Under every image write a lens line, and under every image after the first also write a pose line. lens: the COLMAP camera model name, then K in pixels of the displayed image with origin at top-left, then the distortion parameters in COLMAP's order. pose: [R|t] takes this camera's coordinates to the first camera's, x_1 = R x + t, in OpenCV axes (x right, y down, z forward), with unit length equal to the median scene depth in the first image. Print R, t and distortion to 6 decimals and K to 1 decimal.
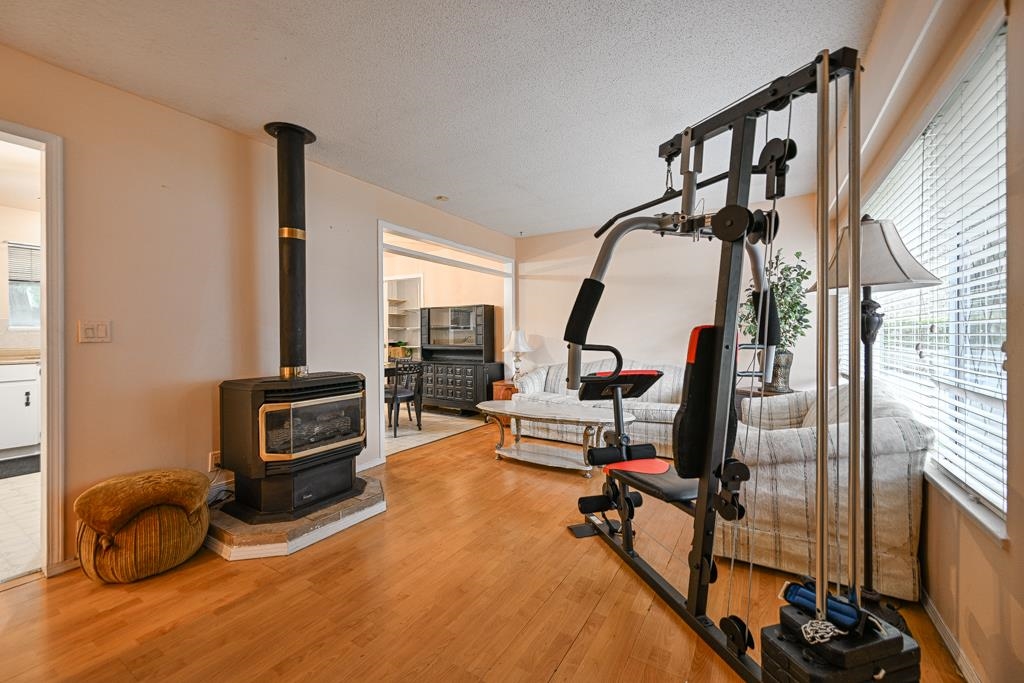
lens RADIAL K [[399.3, 0, 512.5], [0, 399.3, 335.3], [0, 0, 1]] dist [-0.001731, 0.001096]
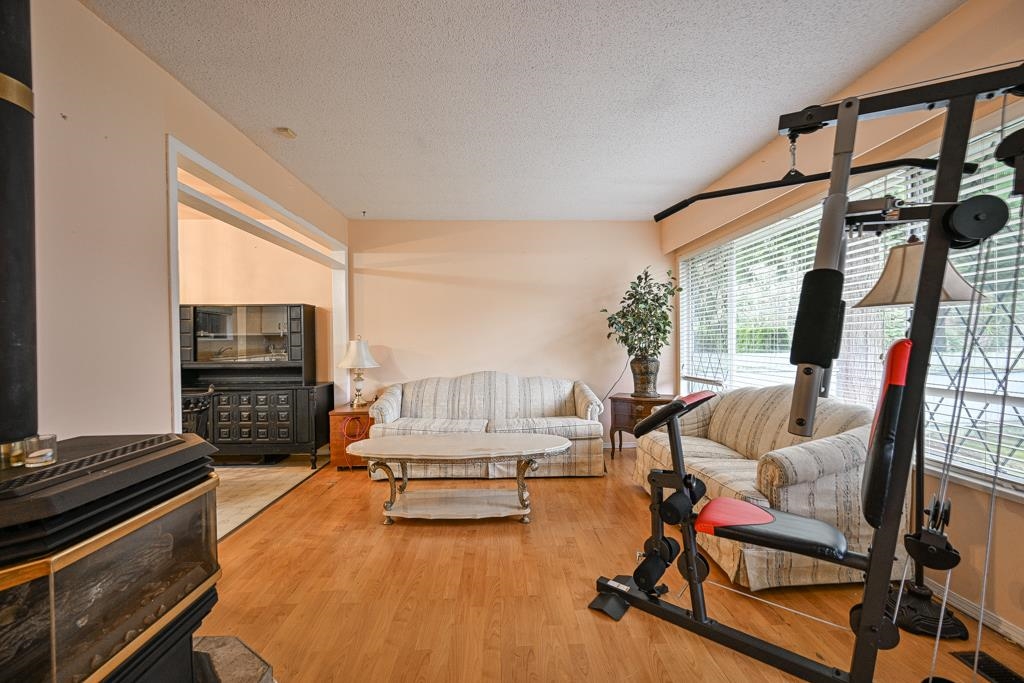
lens RADIAL K [[399.3, 0, 509.5], [0, 399.3, 344.0], [0, 0, 1]] dist [-0.001731, 0.001096]
pose [[0.829031, -0.005967, 0.559171, -0.178232], [0.005412, 0.999982, 0.002646, -0.005244], [-0.559177, 0.000833, 0.829048, 0.211041]]
